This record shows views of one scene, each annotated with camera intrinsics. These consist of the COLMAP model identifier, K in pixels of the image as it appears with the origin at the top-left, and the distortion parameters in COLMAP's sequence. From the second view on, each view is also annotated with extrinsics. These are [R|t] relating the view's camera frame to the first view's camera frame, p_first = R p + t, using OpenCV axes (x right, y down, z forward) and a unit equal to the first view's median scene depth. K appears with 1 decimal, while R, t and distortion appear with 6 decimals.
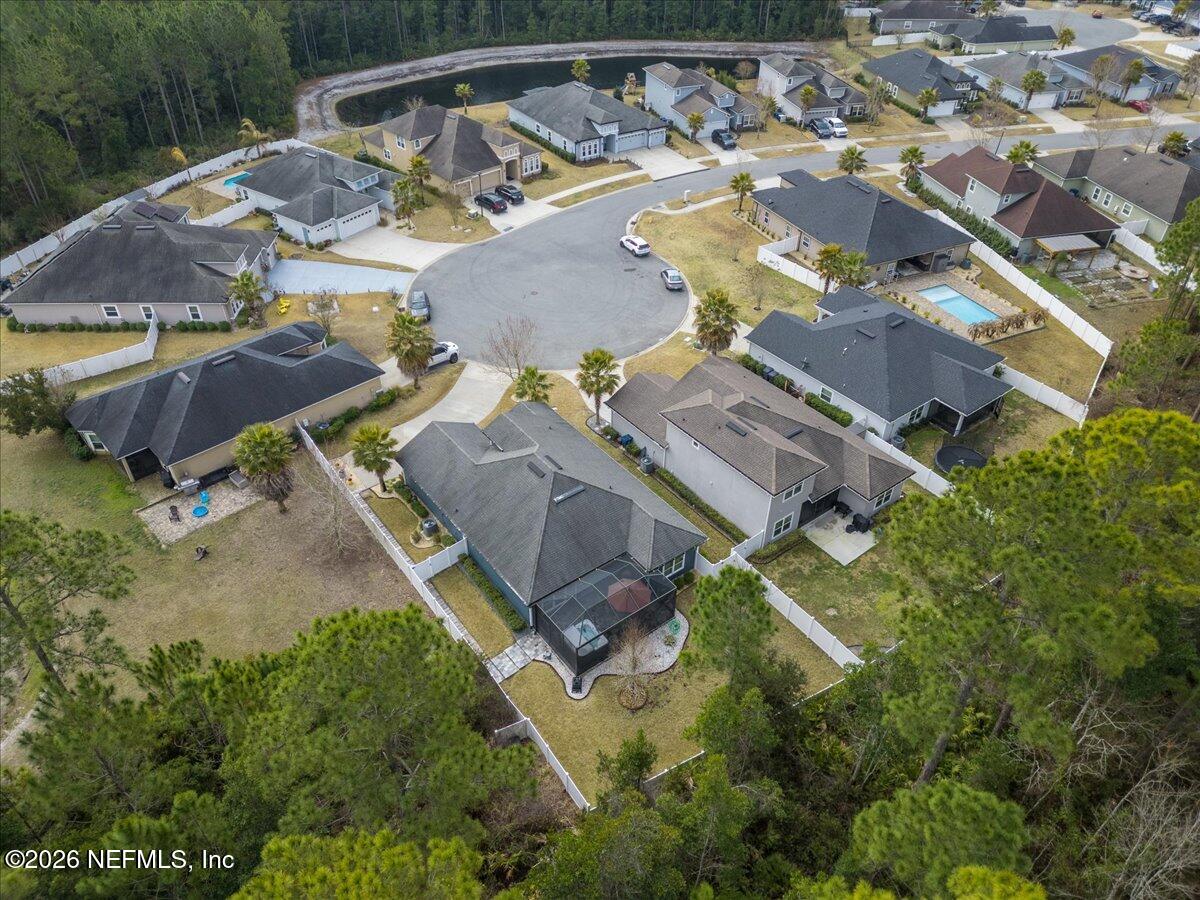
lens RADIAL K [[836.3, 0, 600.0], [0, 836.3, 450.0], [0, 0, 1]] dist [0.055610, -0.051273]
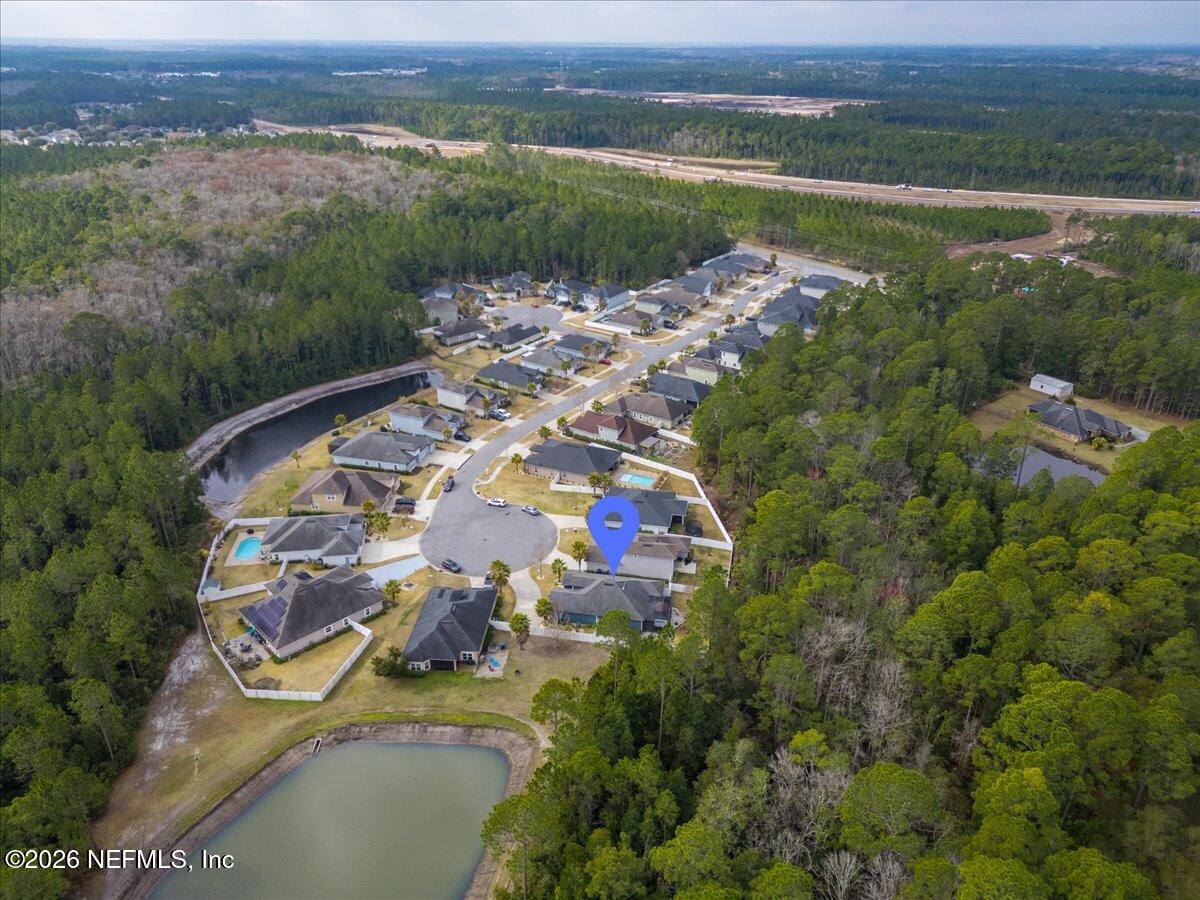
lens RADIAL K [[836.3, 0, 600.0], [0, 836.3, 450.0], [0, 0, 1]] dist [0.055610, -0.051273]
pose [[0.734979, -0.300313, 0.607963, -0.942525], [0.423679, 0.903409, -0.065940, -0.119174], [-0.529436, 0.306045, 0.791223, -0.748357]]
